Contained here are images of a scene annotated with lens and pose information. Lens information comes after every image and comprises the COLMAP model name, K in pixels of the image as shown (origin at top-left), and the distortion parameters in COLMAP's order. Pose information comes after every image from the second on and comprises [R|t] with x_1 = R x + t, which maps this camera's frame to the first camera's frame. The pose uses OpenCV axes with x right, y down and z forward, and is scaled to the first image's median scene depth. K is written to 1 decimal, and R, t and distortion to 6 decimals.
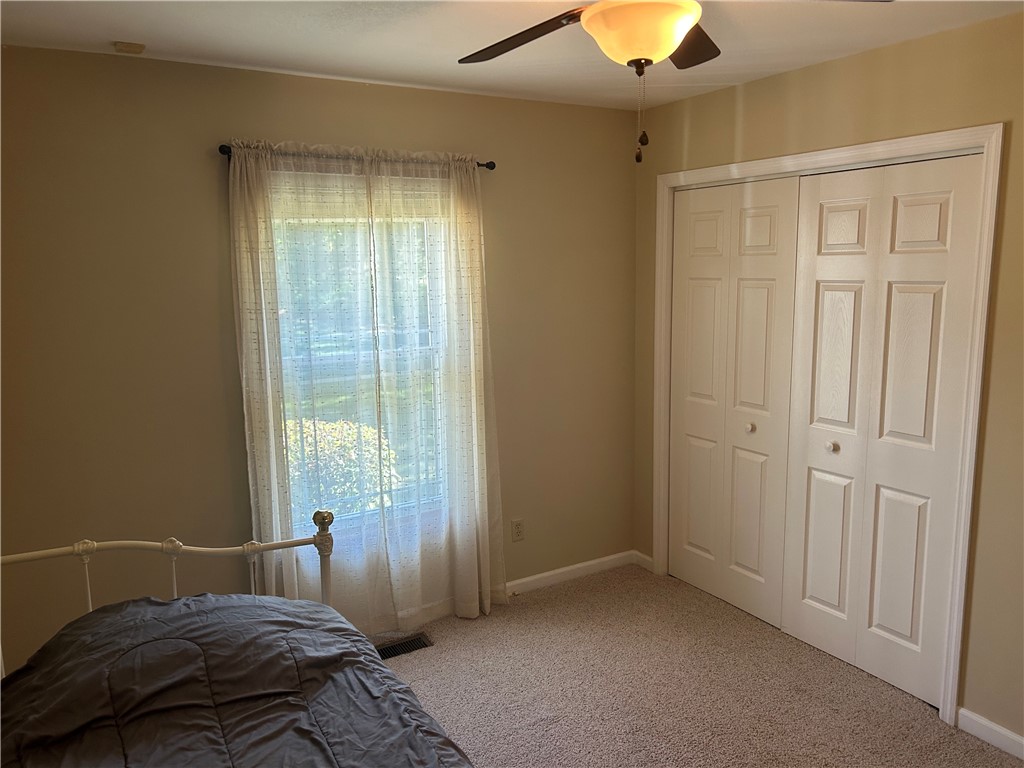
lens RADIAL K [[758.5, 0, 512.0], [0, 758.5, 384.0], [0, 0, 1]] dist [0.008714, 0.001075]
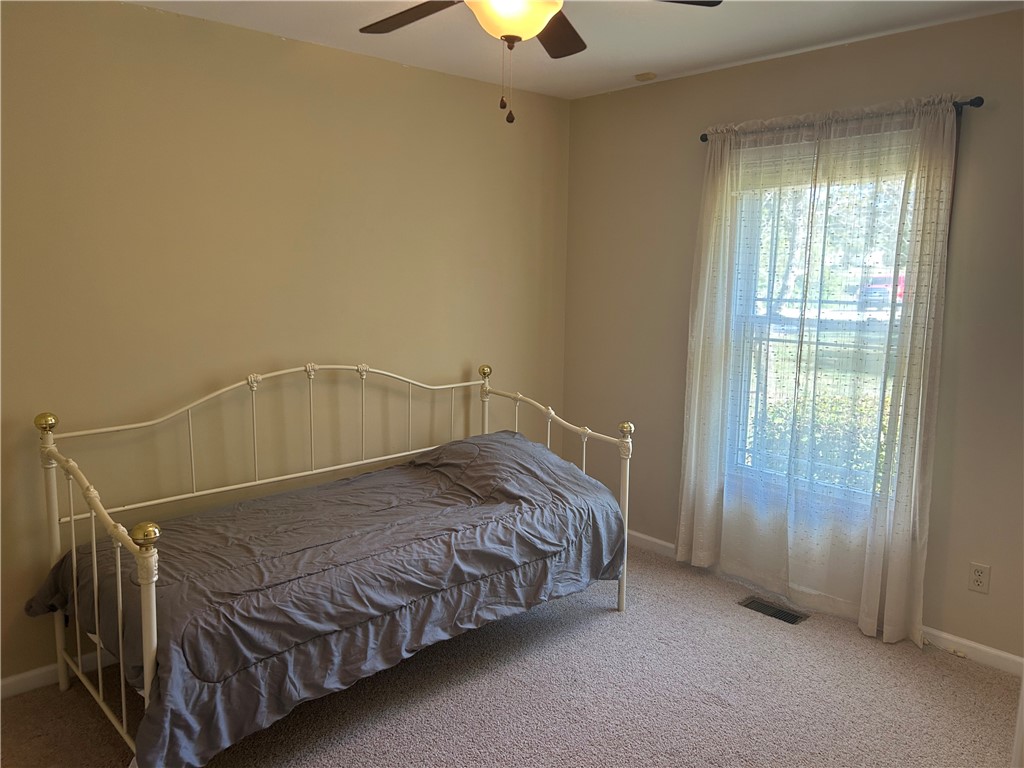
lens RADIAL K [[774.6, 0, 512.0], [0, 774.6, 384.0], [0, 0, 1]] dist [0.006586, 0.002296]
pose [[0.203416, 0.169268, -0.964350, 0.802334], [-0.164787, 0.976811, 0.136696, -0.034718], [0.965125, 0.131107, 0.226592, 0.436729]]
